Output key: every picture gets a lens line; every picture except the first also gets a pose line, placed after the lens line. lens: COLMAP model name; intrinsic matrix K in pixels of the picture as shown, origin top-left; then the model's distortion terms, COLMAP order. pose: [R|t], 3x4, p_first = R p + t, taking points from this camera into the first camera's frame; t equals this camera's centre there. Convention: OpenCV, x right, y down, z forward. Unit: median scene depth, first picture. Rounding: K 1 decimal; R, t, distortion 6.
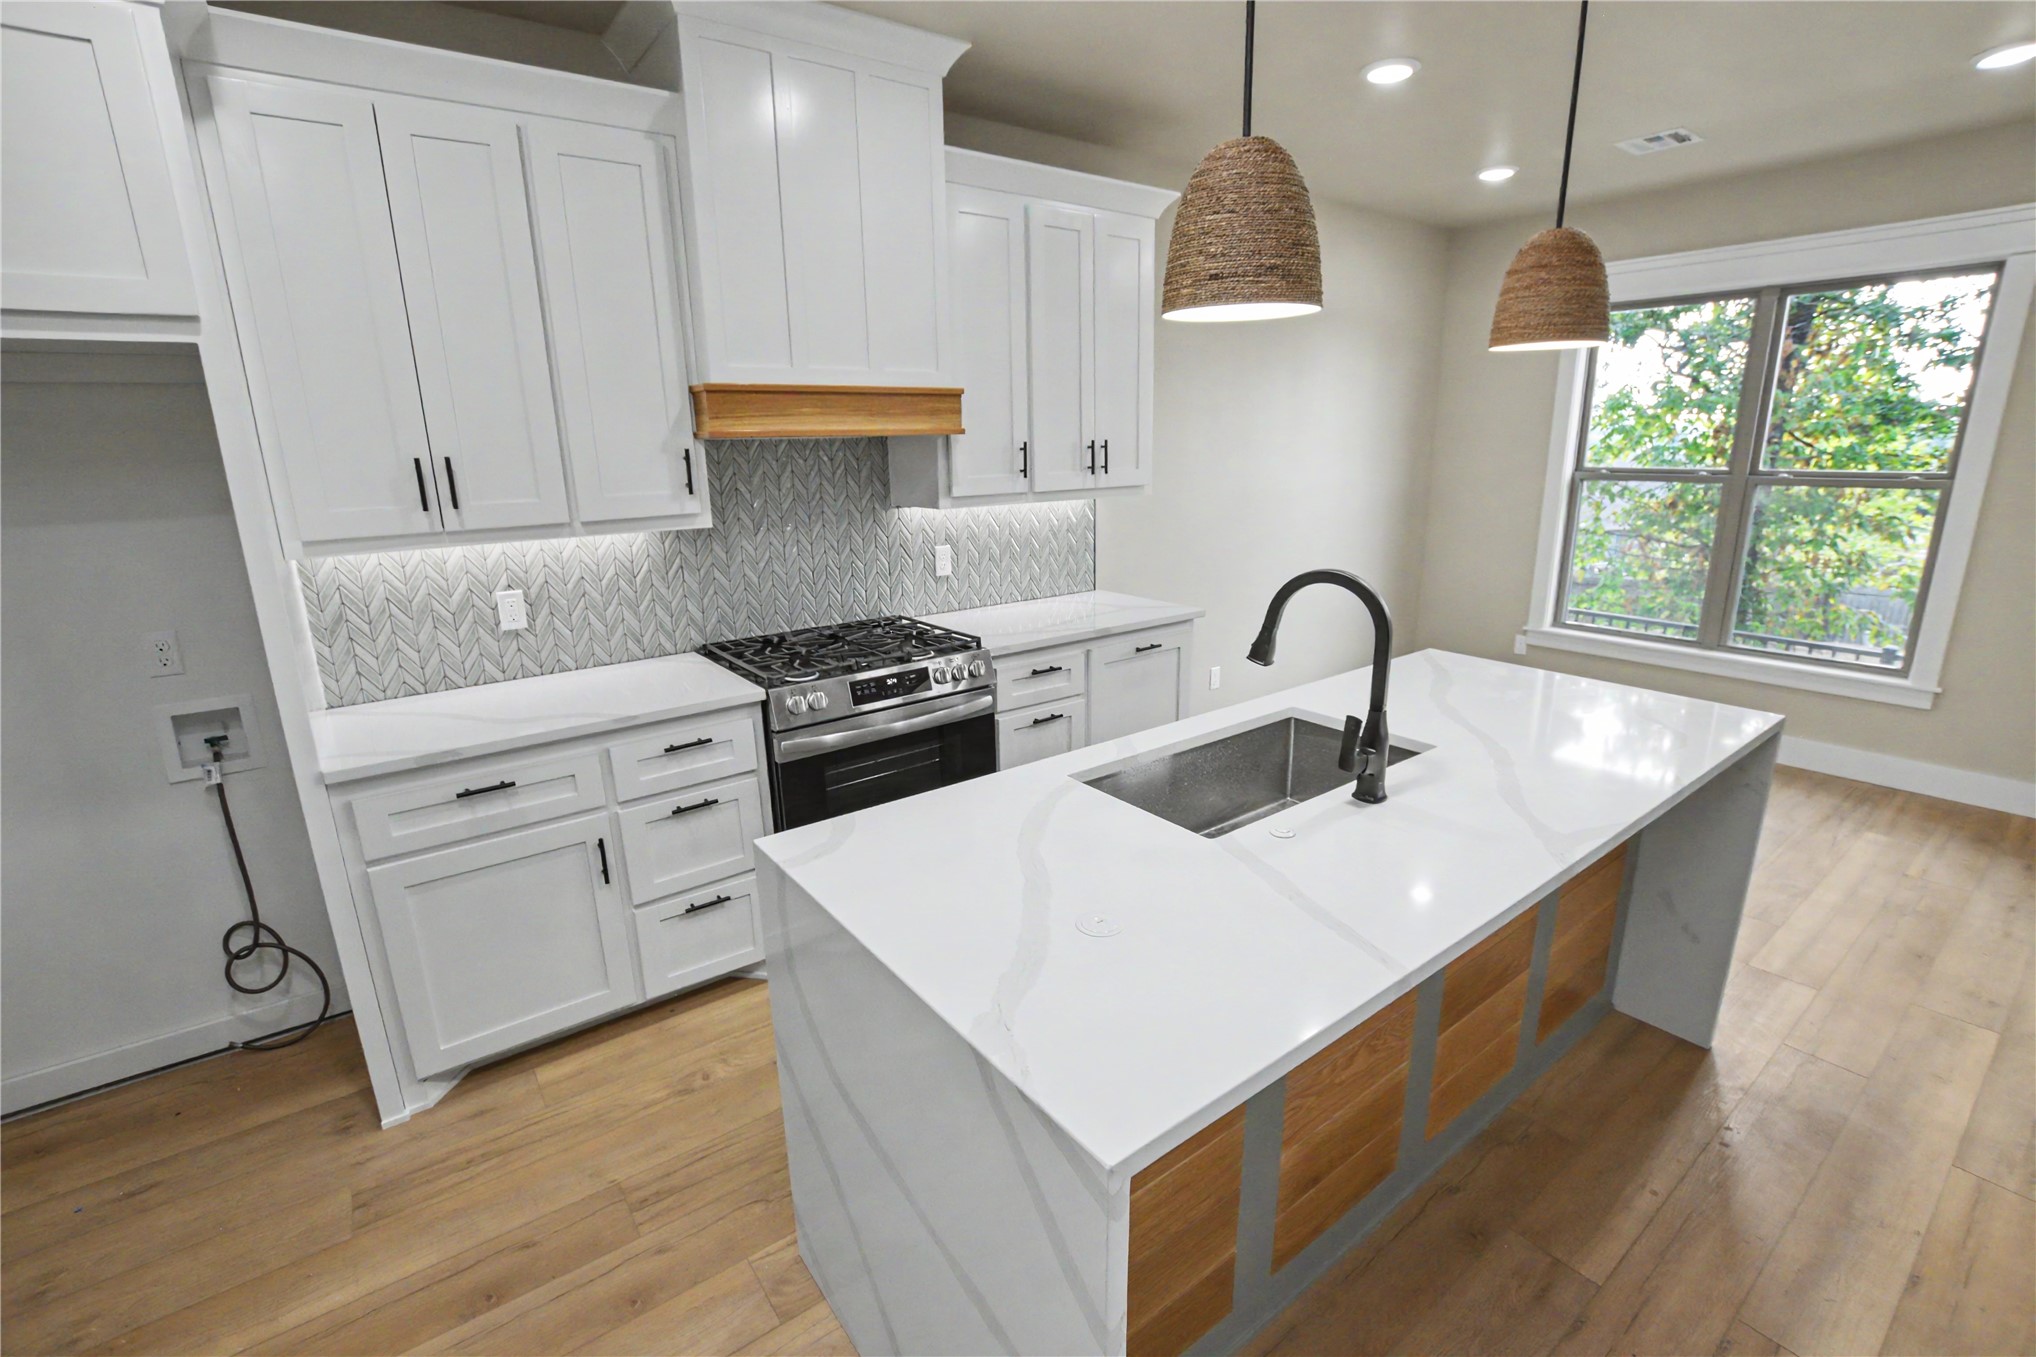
lens RADIAL K [[910.0, 0, 1018.0], [0, 910.0, 678.5], [0, 0, 1]] dist [-0.000214, 0.000024]
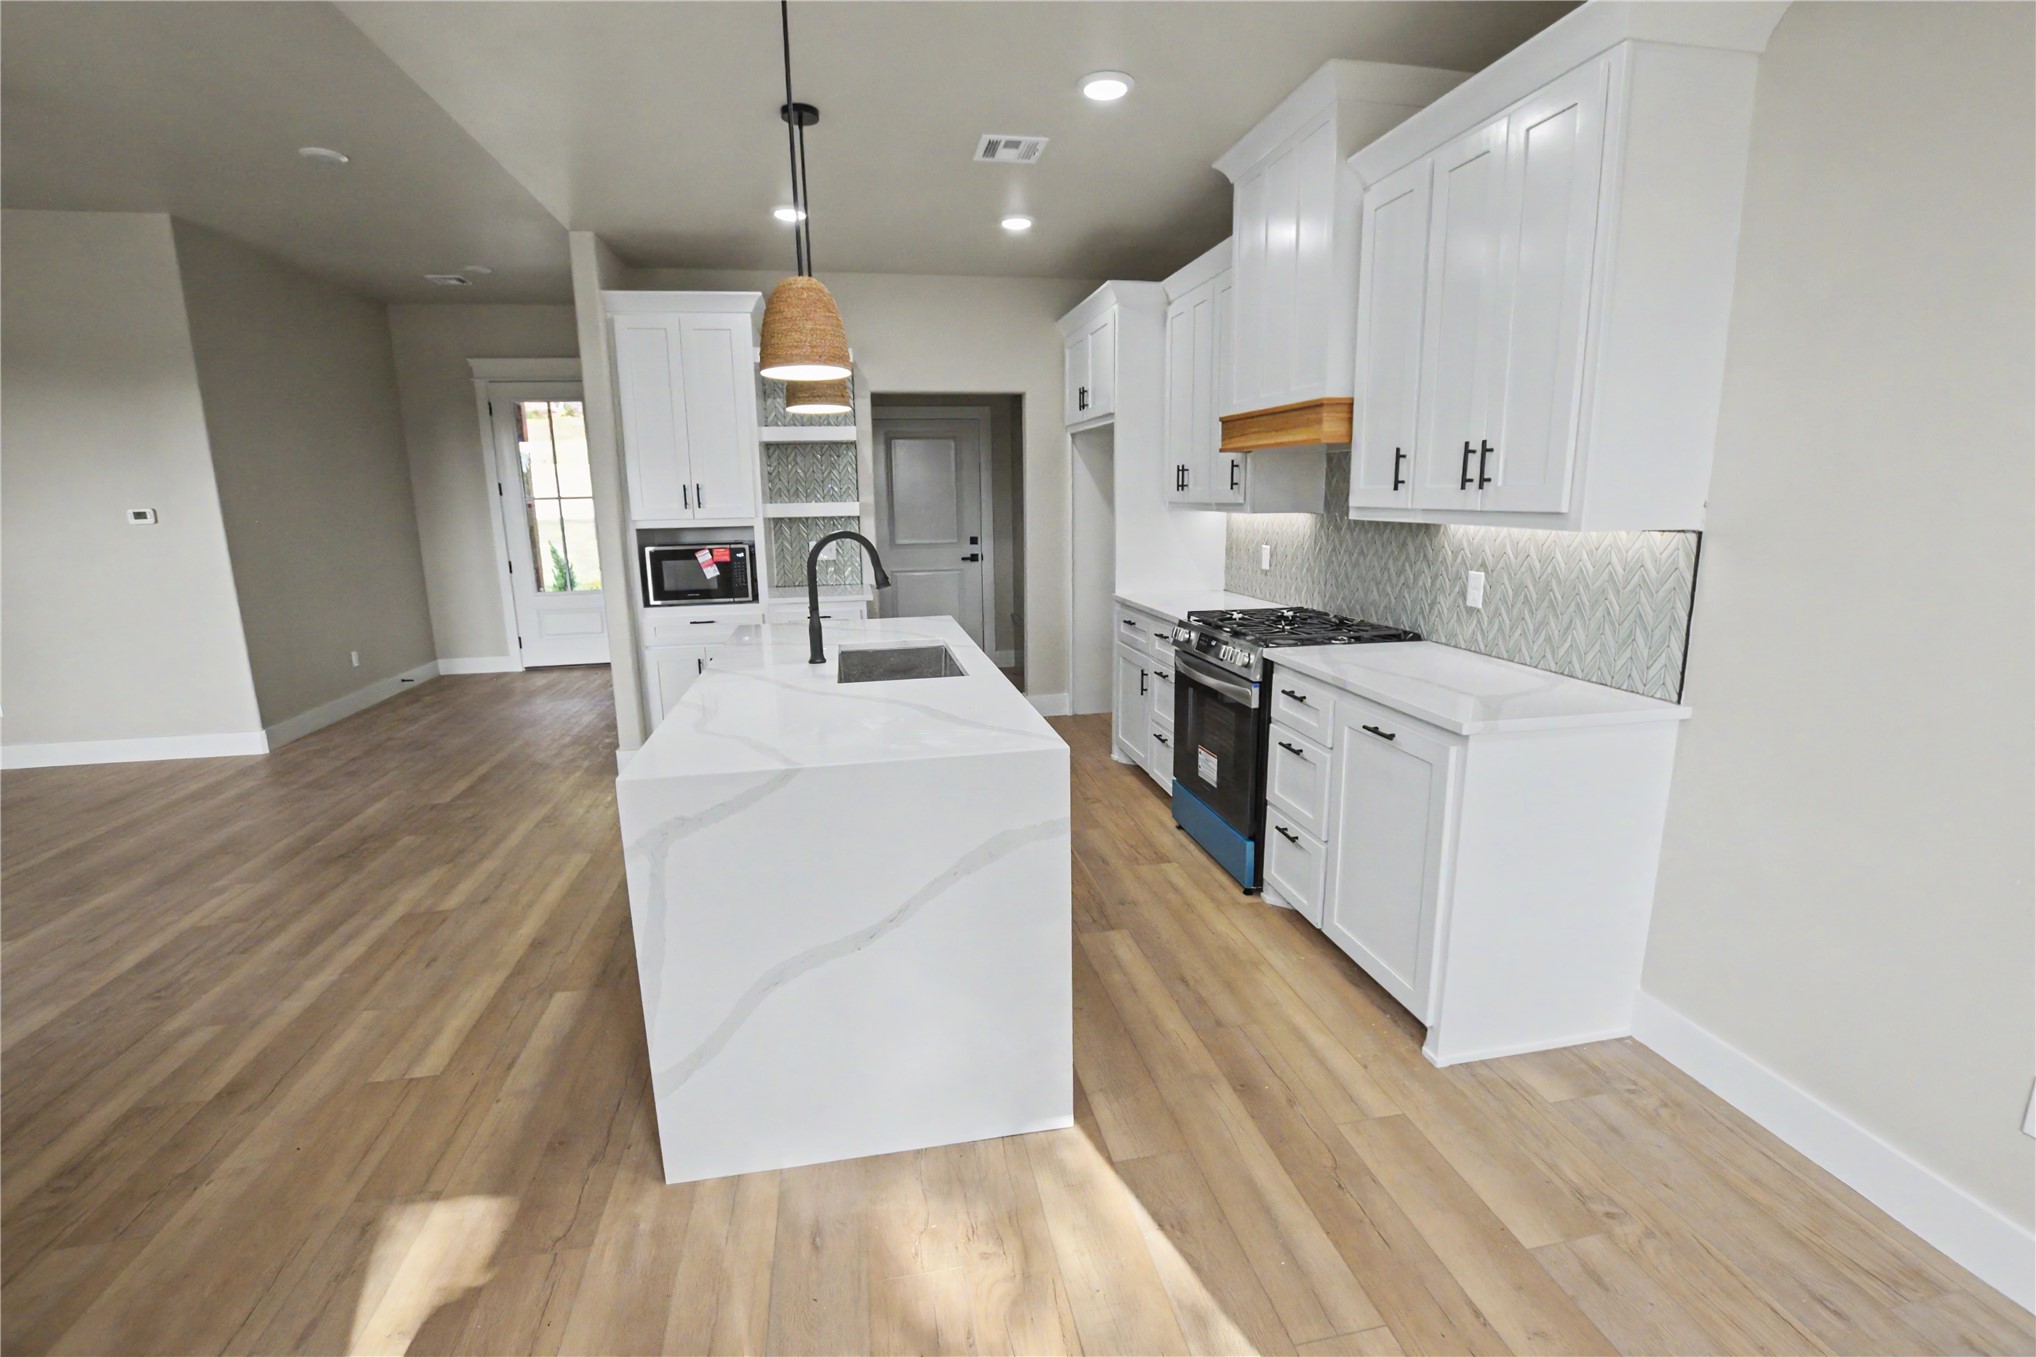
lens RADIAL K [[910.0, 0, 1018.0], [0, 910.0, 678.5], [0, 0, 1]] dist [-0.000214, 0.000024]
pose [[-0.438176, 0.207142, -0.874696, 0.837444], [-0.210903, 0.922232, 0.324050, -0.234869], [0.873797, 0.326467, -0.360413, 0.960441]]
